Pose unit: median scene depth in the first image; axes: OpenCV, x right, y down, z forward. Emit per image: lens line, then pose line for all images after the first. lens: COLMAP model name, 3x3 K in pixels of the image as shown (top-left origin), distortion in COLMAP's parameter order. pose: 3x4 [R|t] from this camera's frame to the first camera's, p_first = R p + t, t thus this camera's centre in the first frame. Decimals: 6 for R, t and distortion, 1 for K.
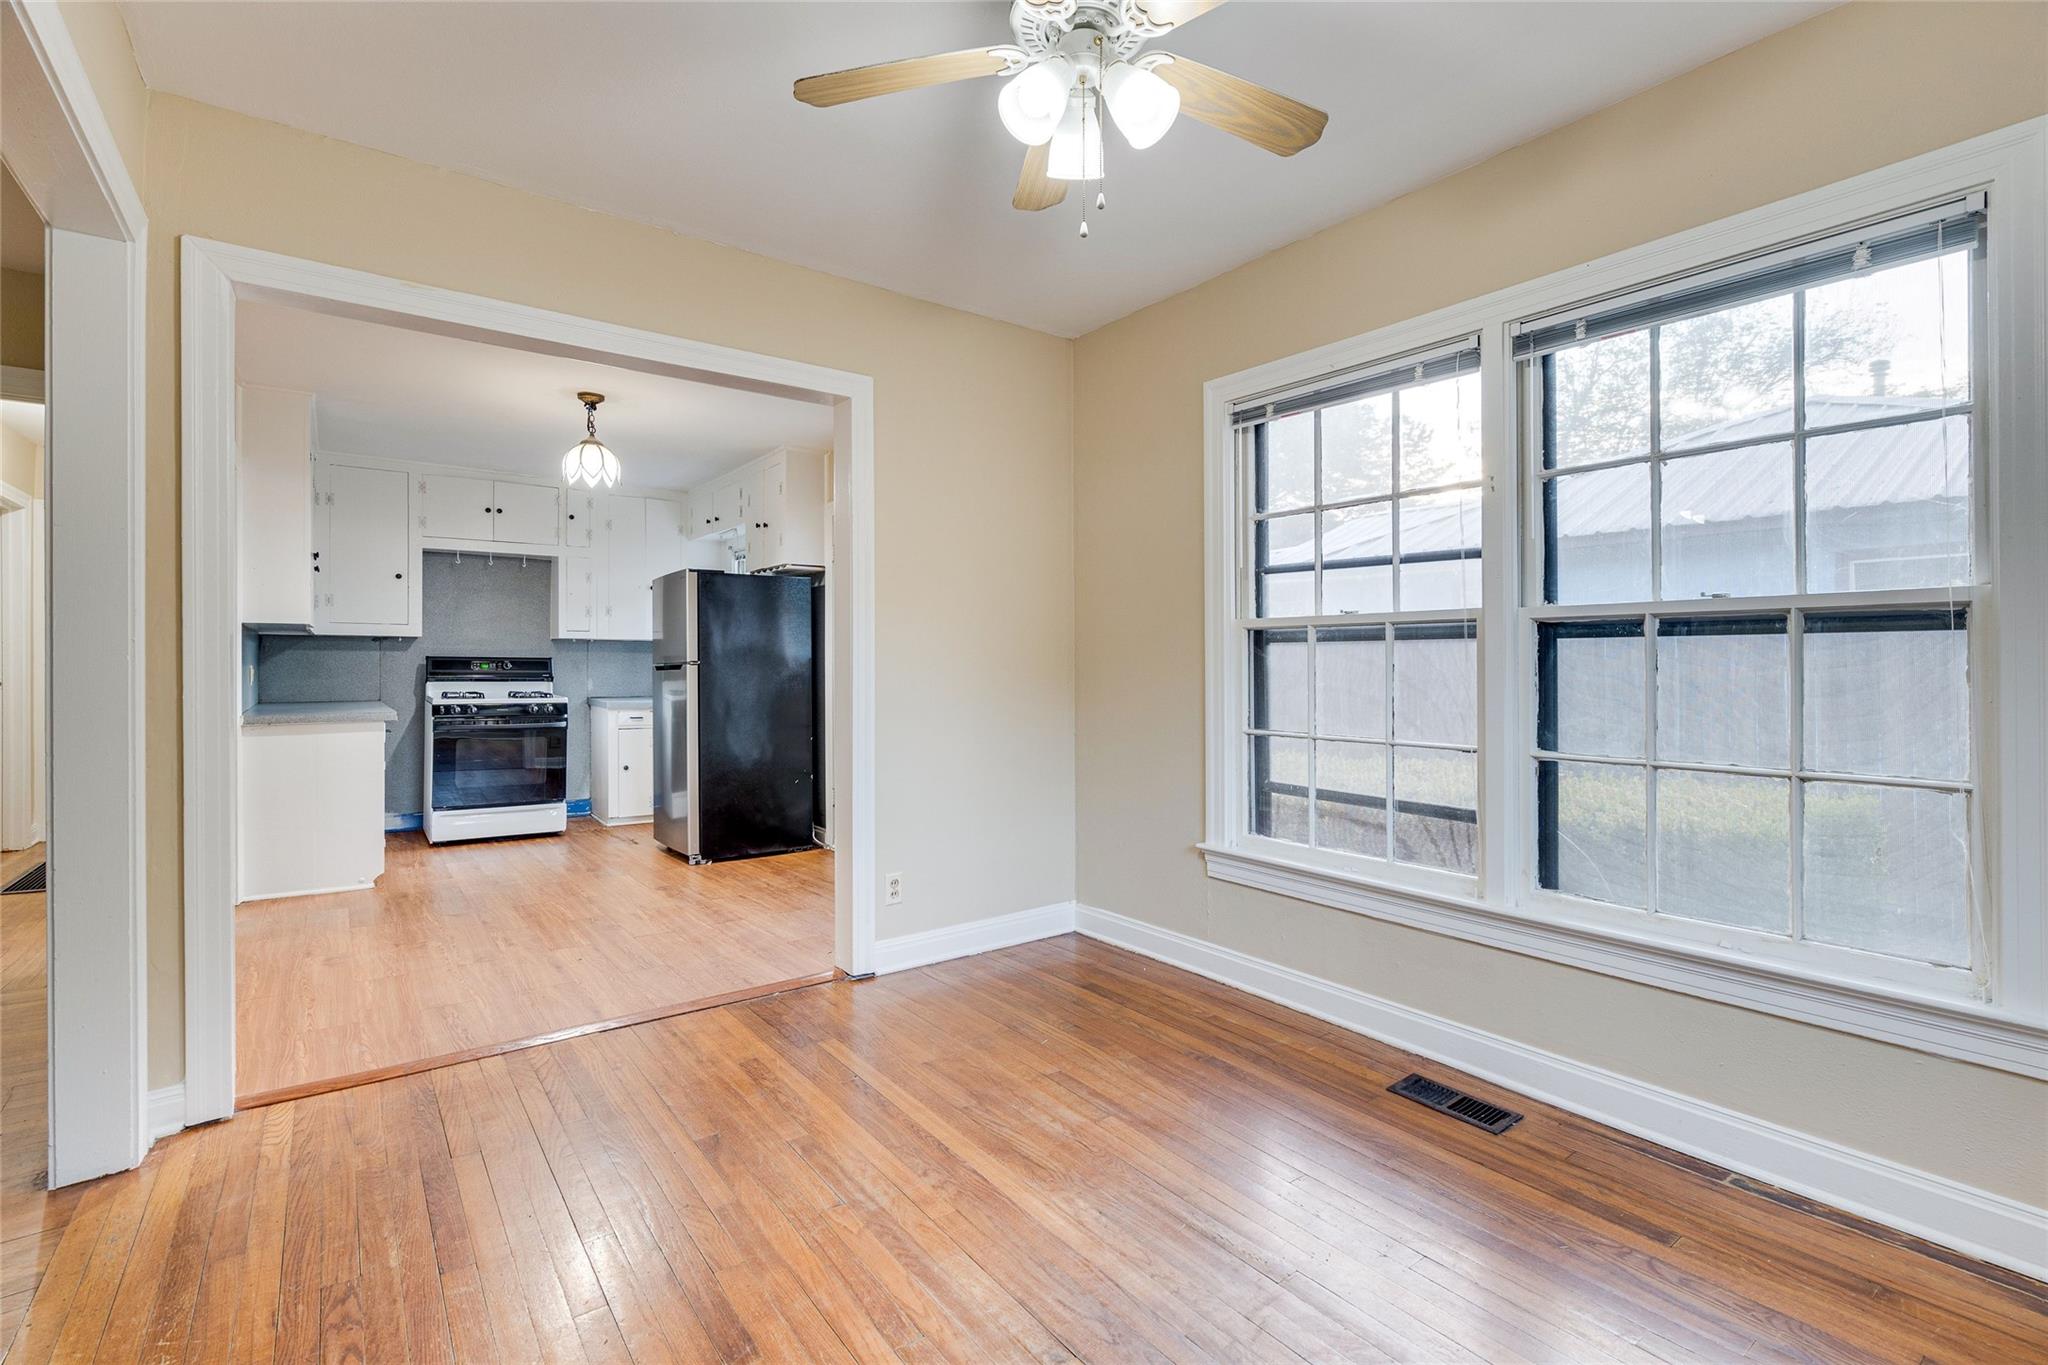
lens RADIAL K [[935.6, 0, 1030.1], [0, 935.6, 660.1], [0, 0, 1]] dist [-0.010240, 0.000785]
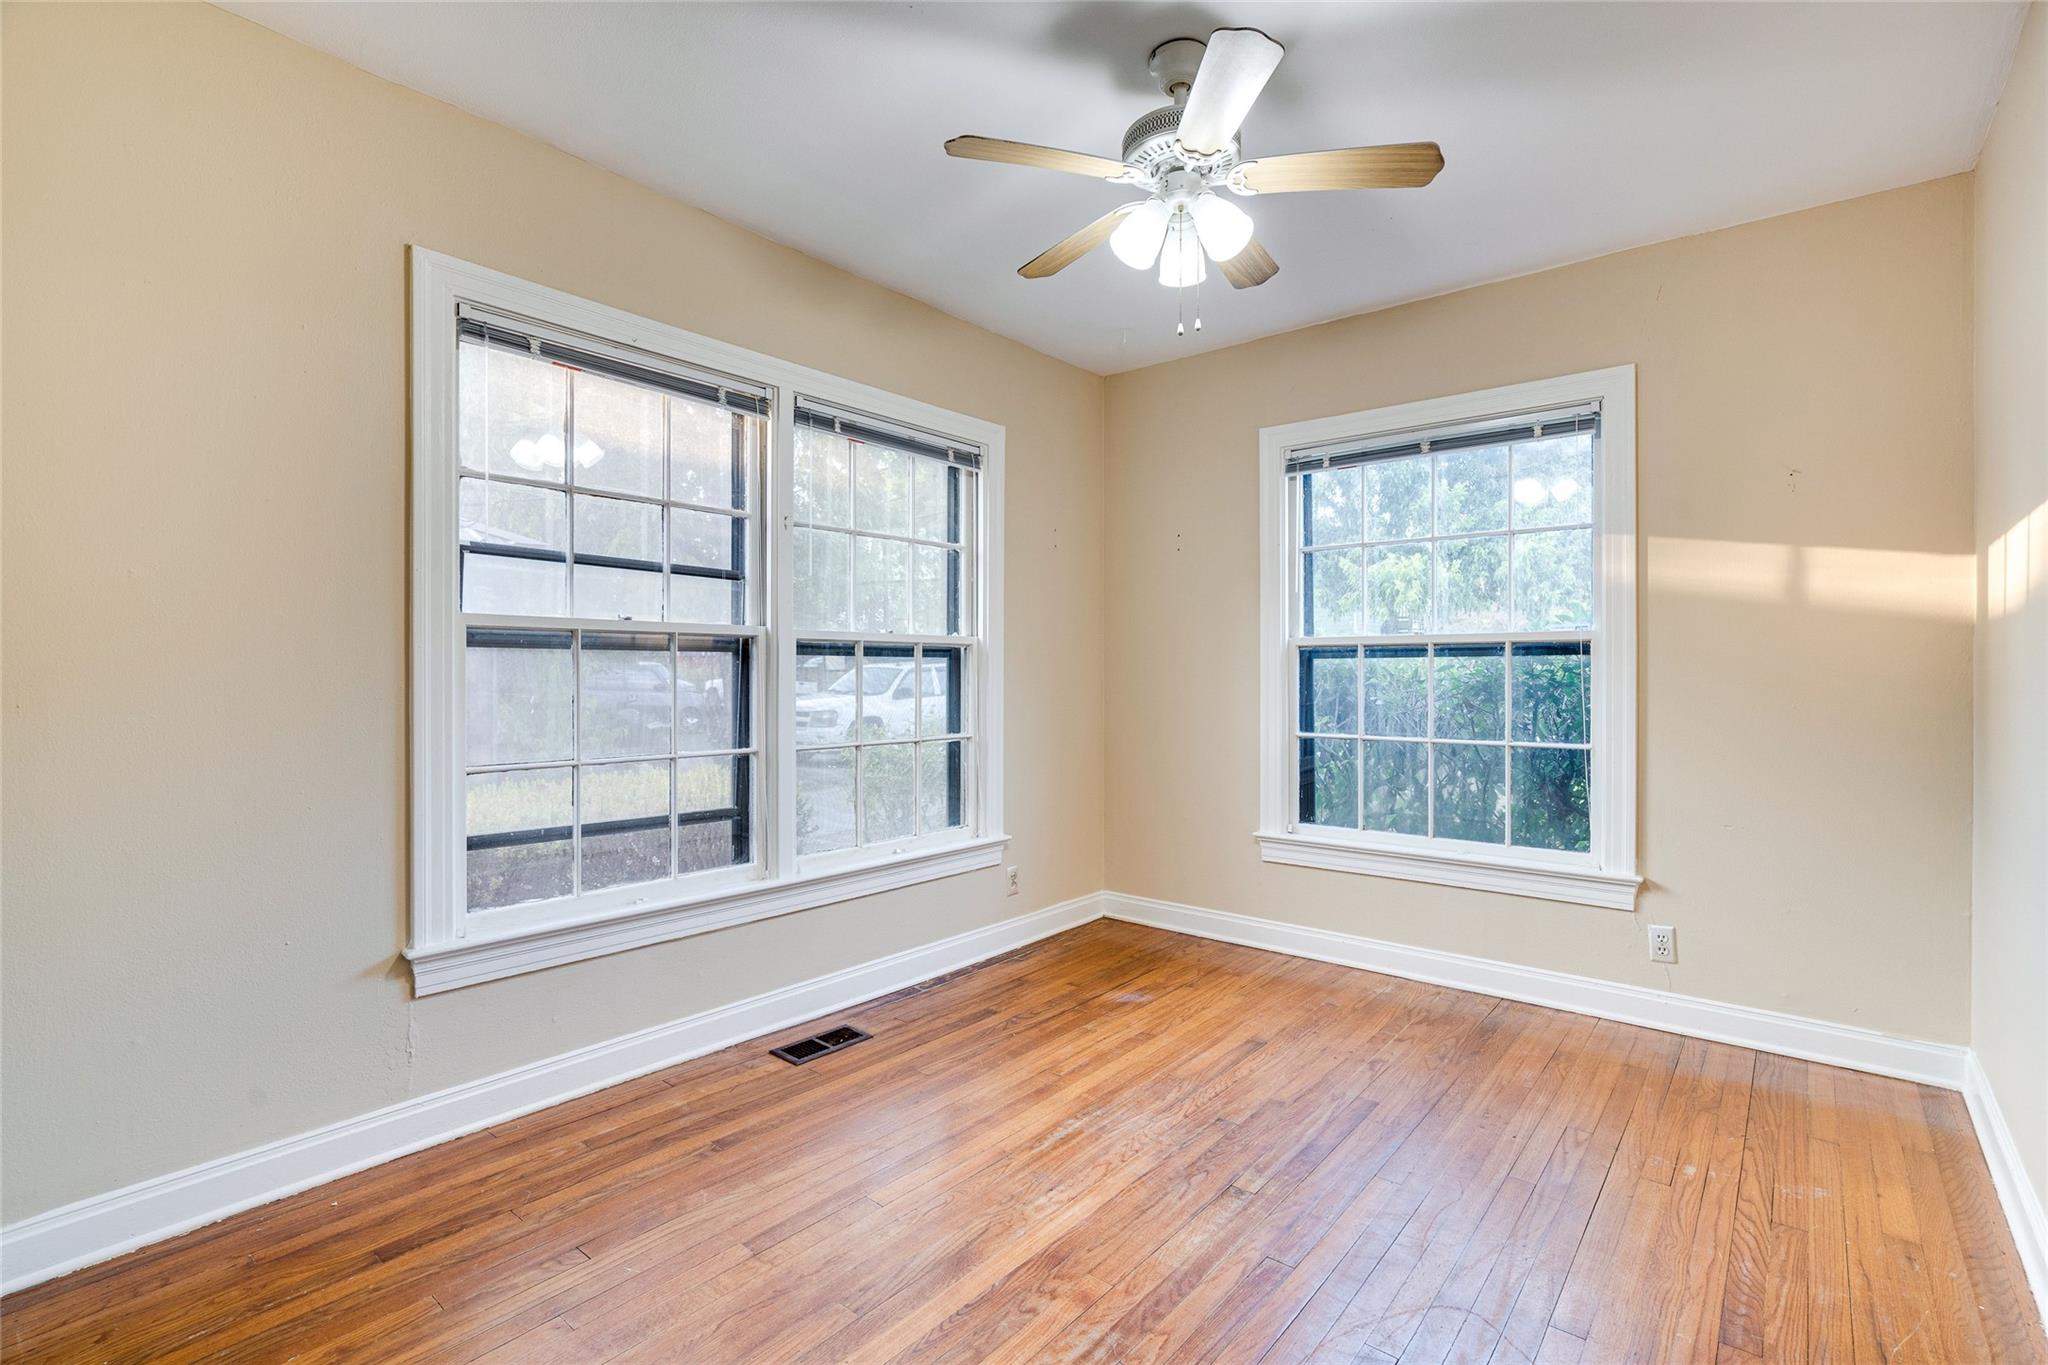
lens RADIAL K [[922.8, 0, 1041.7], [0, 922.8, 682.8], [0, 0, 1]] dist [-0.002808, -0.000026]
pose [[-0.232233, -0.010410, 0.972605, -0.757879], [-0.003130, 0.999946, 0.009955, 0.000730], [-0.972655, -0.000732, -0.232253, 1.009173]]
